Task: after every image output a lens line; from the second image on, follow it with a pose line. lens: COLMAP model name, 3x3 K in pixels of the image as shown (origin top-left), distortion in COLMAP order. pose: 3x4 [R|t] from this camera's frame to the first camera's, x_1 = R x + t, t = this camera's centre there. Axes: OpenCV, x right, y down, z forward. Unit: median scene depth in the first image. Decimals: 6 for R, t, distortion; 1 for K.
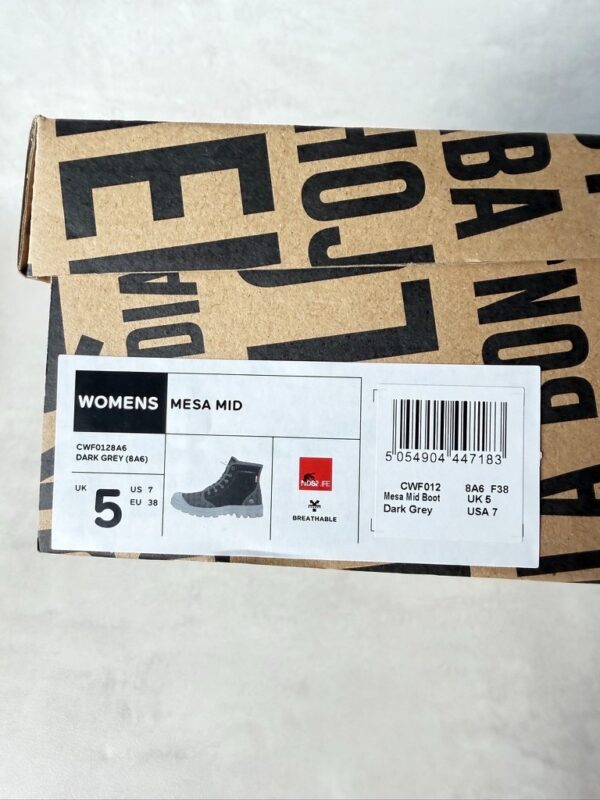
lens RADIAL K [[564.0, 0, 300.5], [0, 564.0, 369.3], [0, 0, 1]] dist [0.001744, -0.000971]
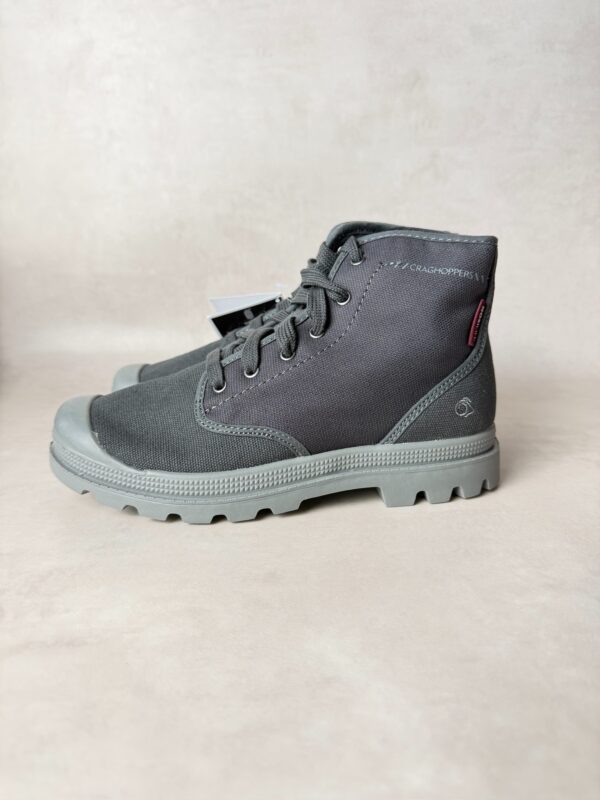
lens RADIAL K [[575.2, 0, 299.7], [0, 575.2, 402.9], [0, 0, 1]] dist [0.053979, -0.111074]
pose [[0.993716, -0.017579, 0.110543, -0.035849], [0.092061, 0.690109, -0.717826, 0.926600], [-0.063668, 0.723491, 0.687391, 0.349743]]
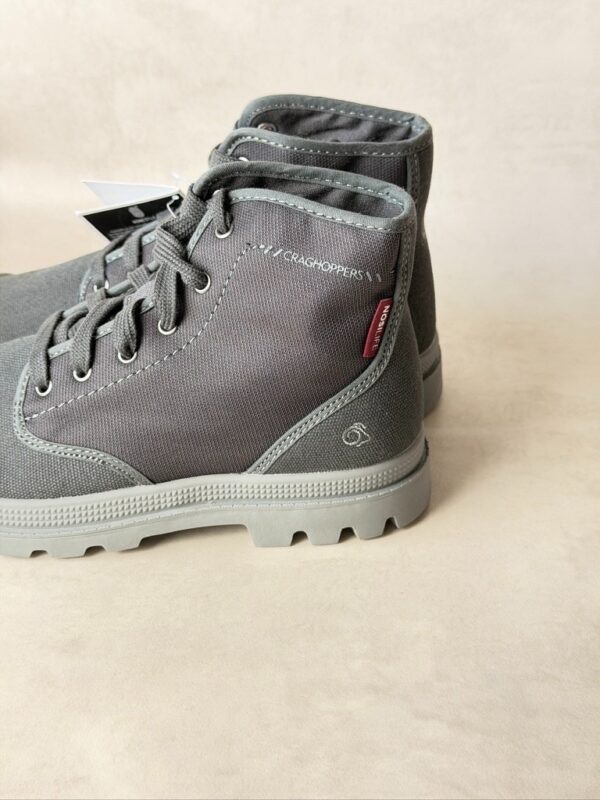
lens RADIAL K [[1123.7, 0, 300.0], [0, 1123.7, 400.0], [0, 0, 1]] dist [0.183731, -0.572623]
pose [[0.999691, 0.018914, -0.016118, 0.266801], [-0.024484, 0.860498, -0.508865, 0.954055], [0.004245, 0.509103, 0.860695, -0.203313]]
